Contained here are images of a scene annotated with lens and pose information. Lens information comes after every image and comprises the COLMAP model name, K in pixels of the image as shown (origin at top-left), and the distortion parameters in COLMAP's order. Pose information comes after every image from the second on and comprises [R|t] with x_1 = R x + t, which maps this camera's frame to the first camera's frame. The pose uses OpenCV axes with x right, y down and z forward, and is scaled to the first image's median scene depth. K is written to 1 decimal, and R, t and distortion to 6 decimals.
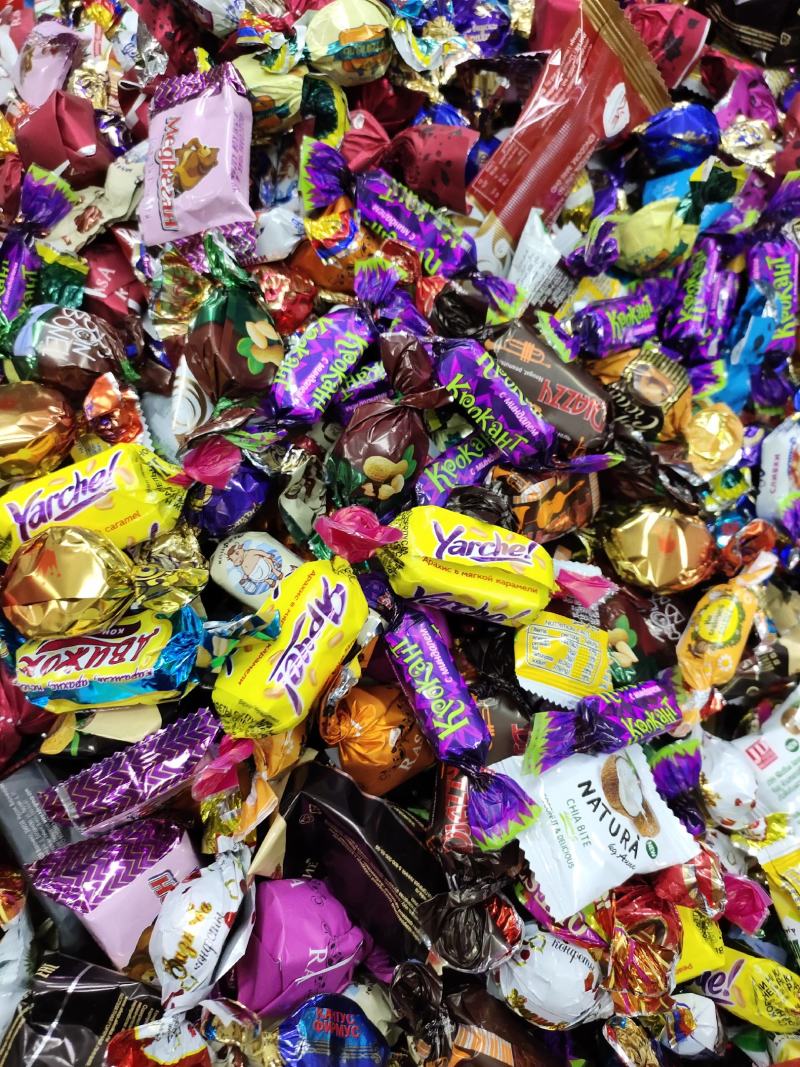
lens RADIAL K [[795.8, 0, 402.2], [0, 795.8, 509.6], [0, 0, 1]] dist [0.009569, -0.010701]
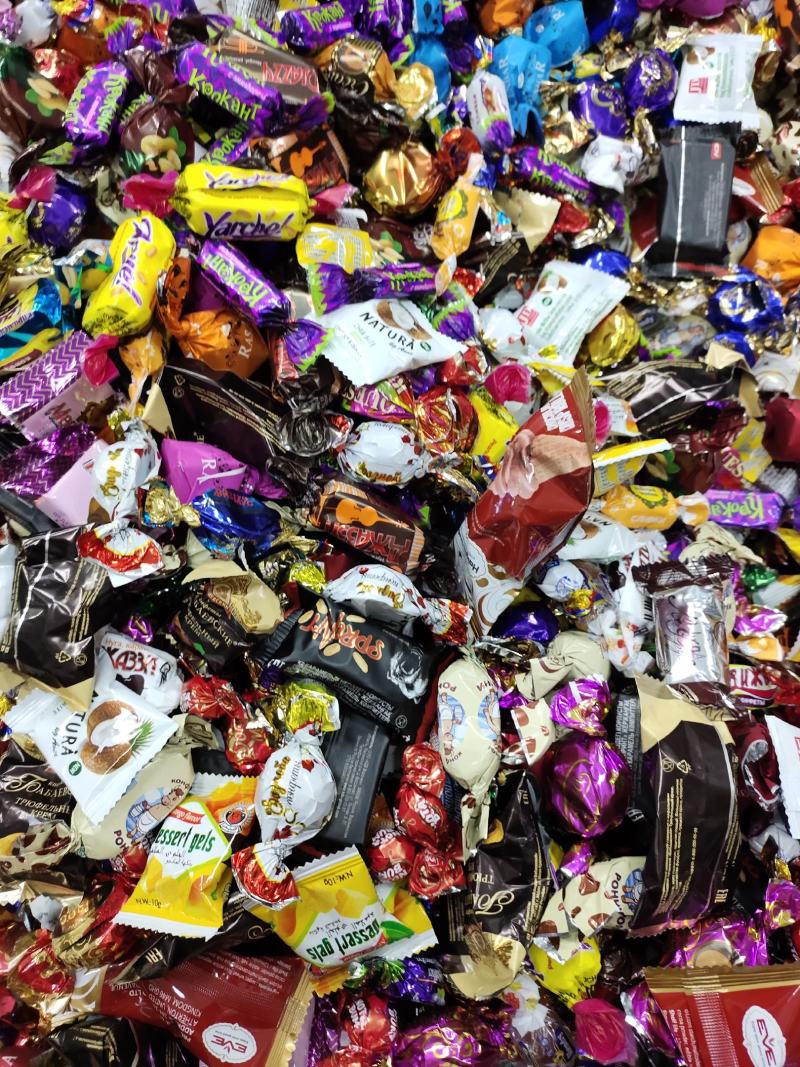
lens RADIAL K [[795.8, 0, 402.2], [0, 795.8, 509.6], [0, 0, 1]] dist [0.009569, -0.010701]
pose [[0.949205, -0.312460, 0.037125, 0.127840], [0.310419, 0.949179, 0.051953, 0.593469], [-0.051472, -0.037790, 0.997959, -0.395641]]
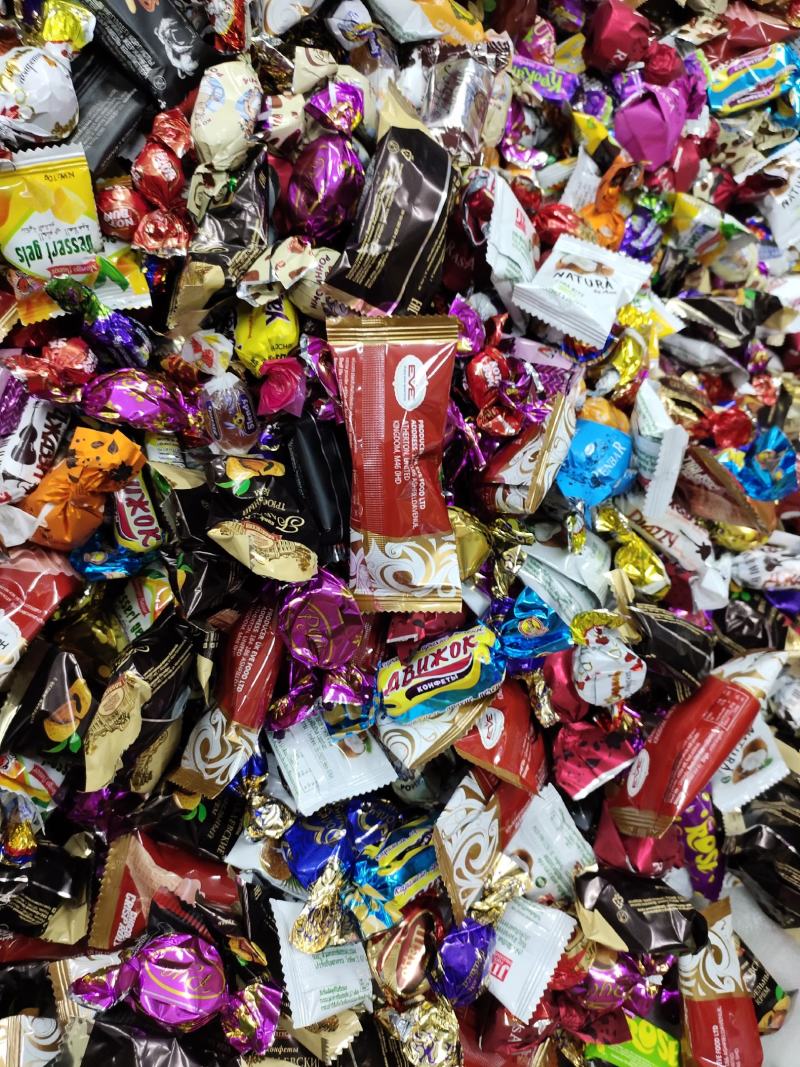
lens RADIAL K [[795.8, 0, 402.2], [0, 795.8, 509.6], [0, 0, 1]] dist [0.009569, -0.010701]
pose [[0.979261, -0.096527, 0.178128, 0.155311], [0.053687, 0.971409, 0.231263, 1.374881], [-0.195358, -0.216904, 0.956445, -0.594942]]
